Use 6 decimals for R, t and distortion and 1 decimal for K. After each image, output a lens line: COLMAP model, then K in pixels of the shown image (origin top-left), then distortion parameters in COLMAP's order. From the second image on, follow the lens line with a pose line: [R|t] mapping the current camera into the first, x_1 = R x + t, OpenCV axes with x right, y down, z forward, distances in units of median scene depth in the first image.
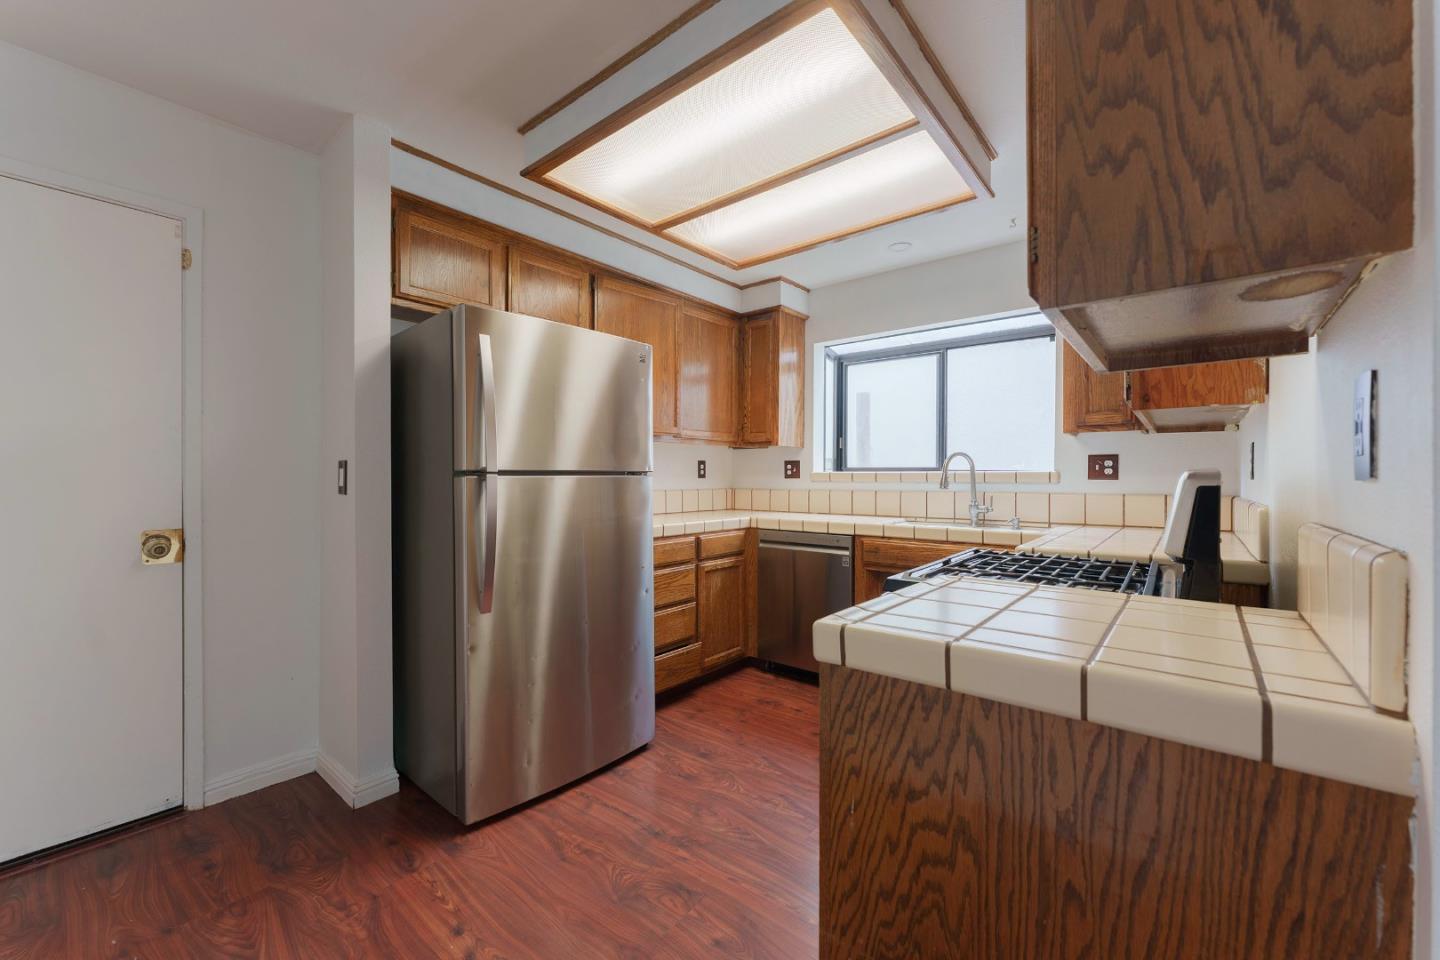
lens RADIAL K [[572.1, 0, 715.1], [0, 572.1, 483.2], [0, 0, 1]] dist [-0.001320, -0.000367]
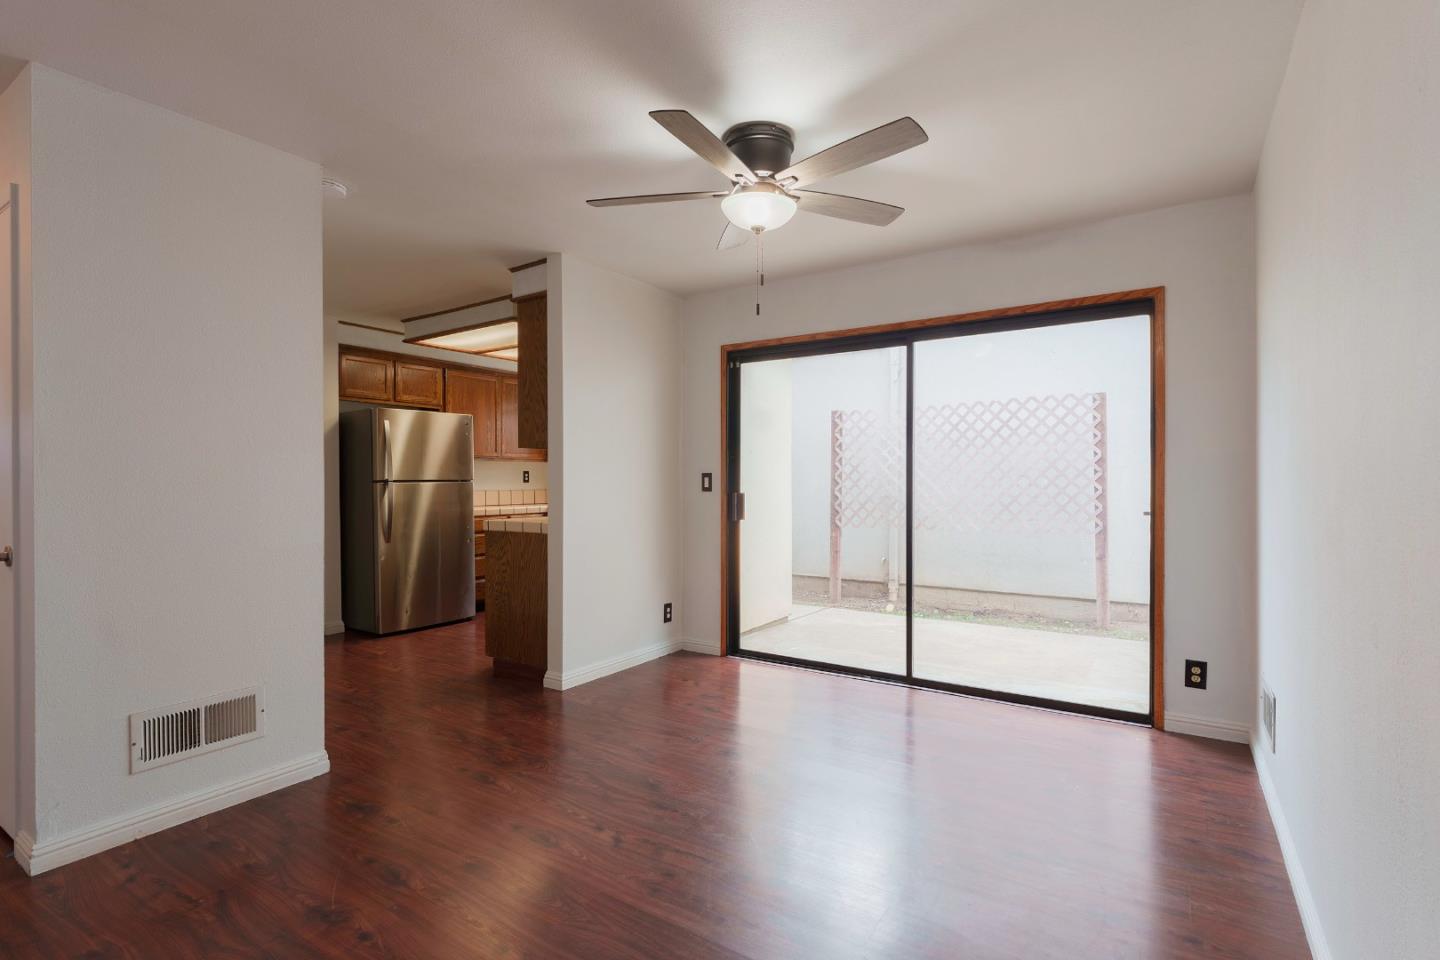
lens RADIAL K [[683.6, 0, 720.0], [0, 683.6, 480.0], [0, 0, 1]] dist [-0.001554, 0.011066]
pose [[0.993835, -0.005510, 0.110730, 0.377118], [0.006665, 0.999927, -0.010058, 0.007614], [-0.110666, 0.010734, 0.993800, -1.136700]]
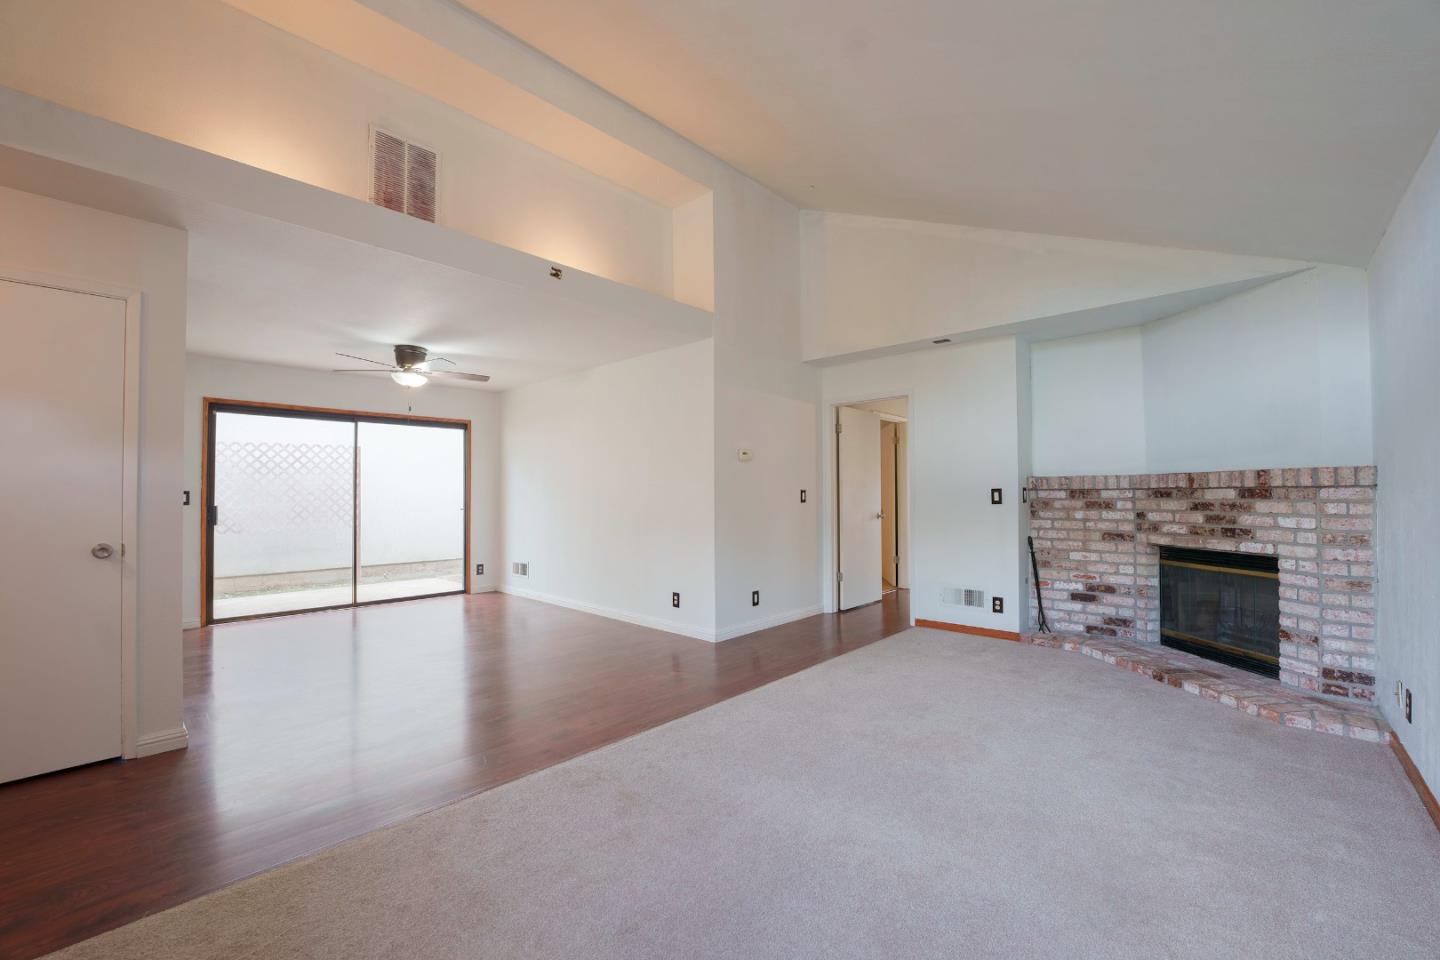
lens RADIAL K [[584.8, 0, 721.4], [0, 584.8, 484.2], [0, 0, 1]] dist [-0.033331, 0.006814]
pose [[0.046531, 0.015138, 0.998802, -1.056880], [0.013107, 0.999790, -0.015764, 0.004094], [-0.998831, 0.013825, 0.046322, -1.260416]]
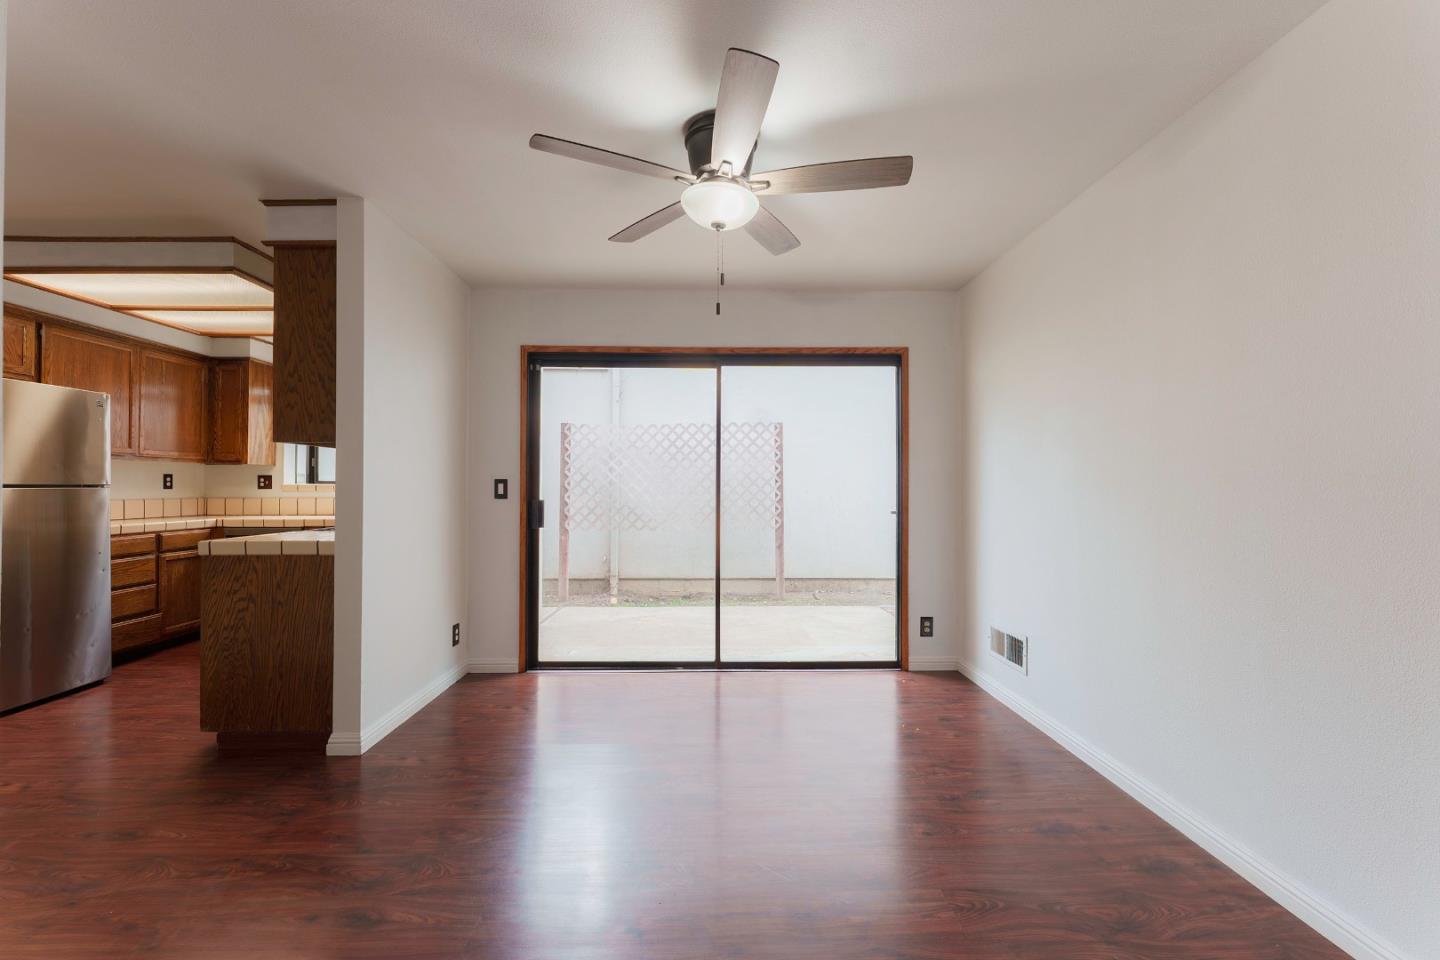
lens RADIAL K [[572.1, 0, 715.1], [0, 572.1, 483.2], [0, 0, 1]] dist [-0.001320, -0.000367]
pose [[0.755906, 0.003464, 0.654671, 0.075629], [0.007511, 0.999874, -0.013962, 0.005203], [-0.654637, 0.015471, 0.755785, -0.816901]]
